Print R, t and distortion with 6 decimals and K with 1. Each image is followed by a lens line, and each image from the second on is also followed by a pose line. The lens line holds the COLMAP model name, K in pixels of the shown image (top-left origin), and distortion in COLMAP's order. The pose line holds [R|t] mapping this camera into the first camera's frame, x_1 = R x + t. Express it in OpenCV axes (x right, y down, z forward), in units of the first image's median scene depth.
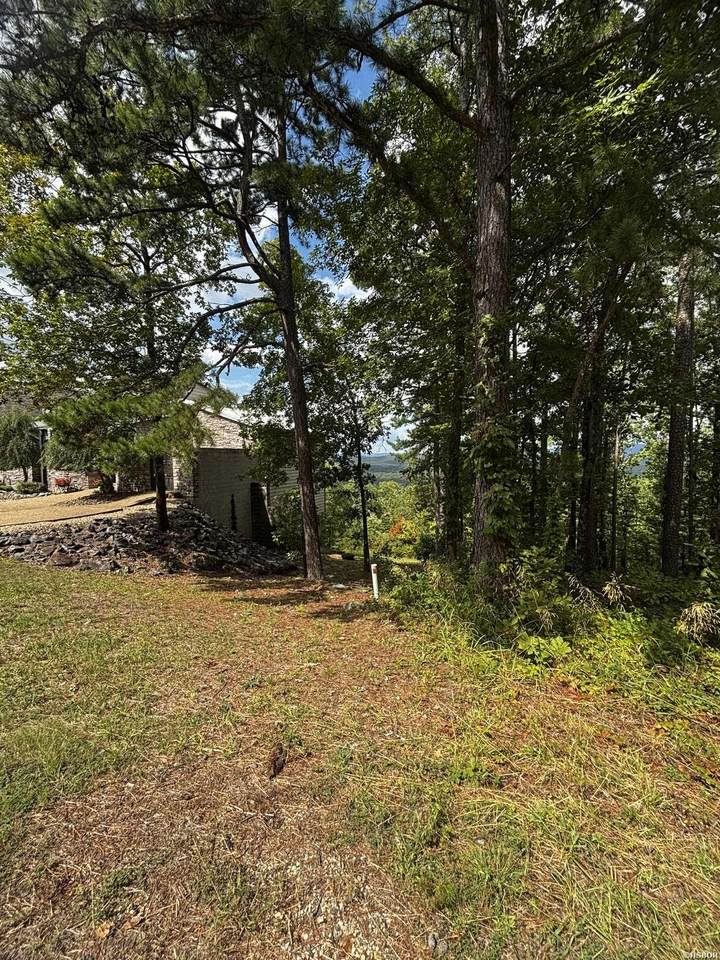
lens RADIAL K [[388.1, 0, 360.0], [0, 388.1, 480.0], [0, 0, 1]] dist [0.001236, 0.000945]
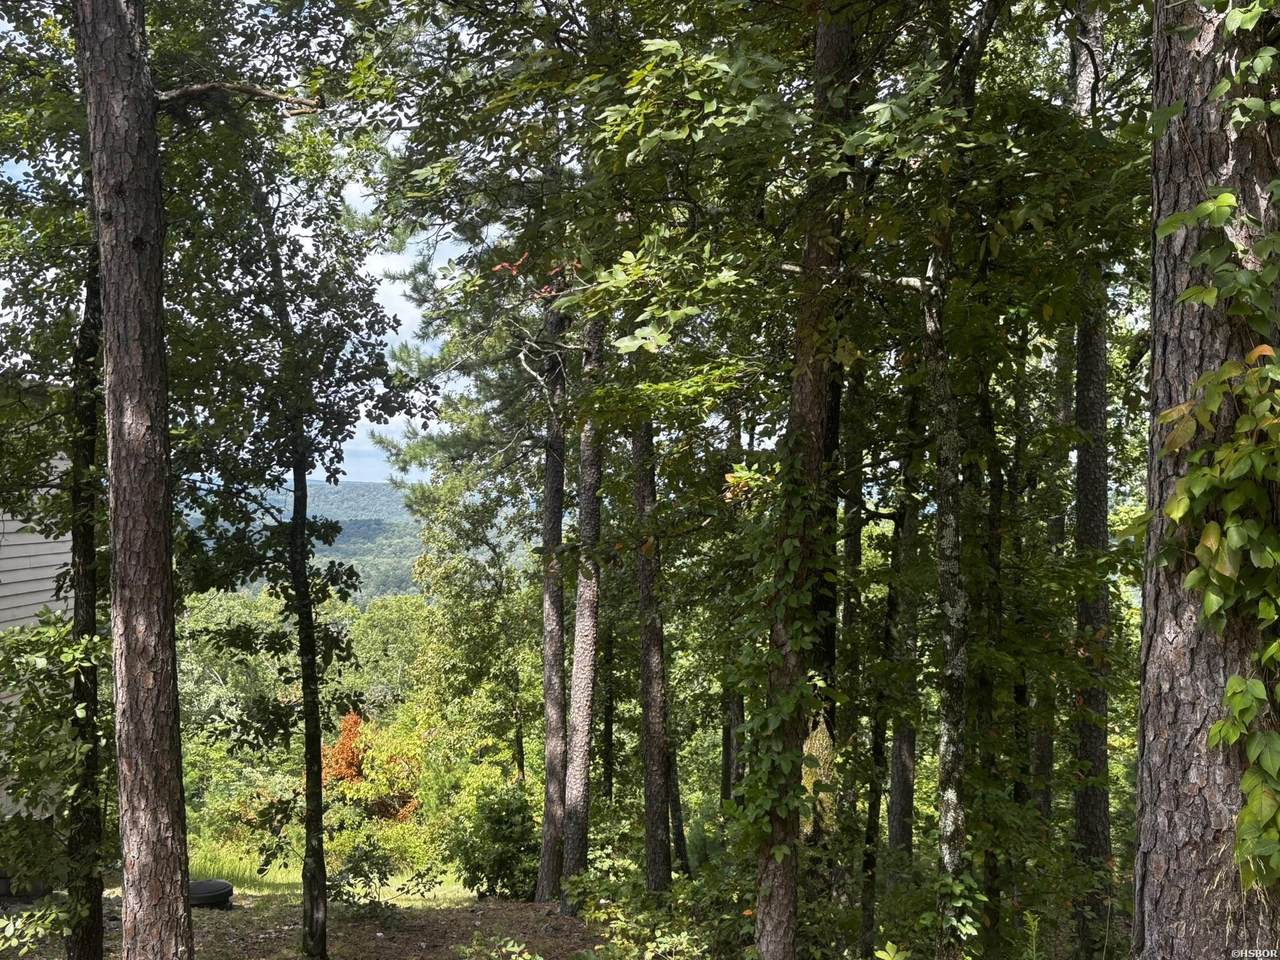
lens RADIAL K [[1364.1, 0, 640.0], [0, 1364.1, 480.0], [0, 0, 1]] dist [0.194187, -0.556851]
pose [[0.947776, 0.041021, 0.316288, -0.136937], [-0.018612, 0.997118, -0.073549, -0.009603], [-0.318394, 0.063821, 0.945808, 0.167733]]
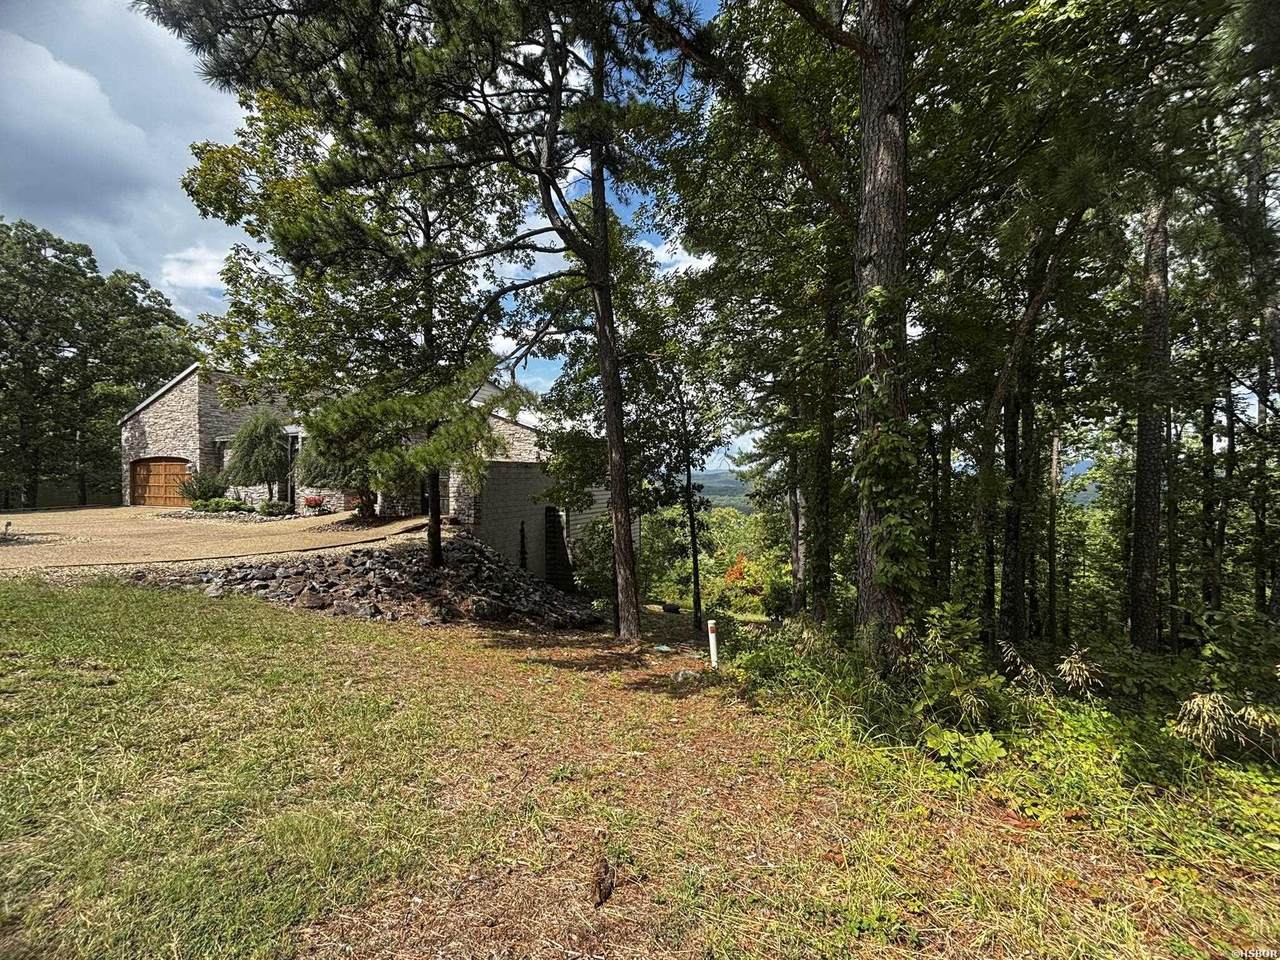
lens RADIAL K [[517.5, 0, 640.0], [0, 517.5, 480.0], [0, 0, 1]] dist [0.001236, 0.000945]
pose [[0.996210, 0.011760, -0.086187, -0.016859], [-0.015880, 0.998755, -0.047285, -0.000452], [0.085524, 0.048474, 0.995156, -0.004539]]
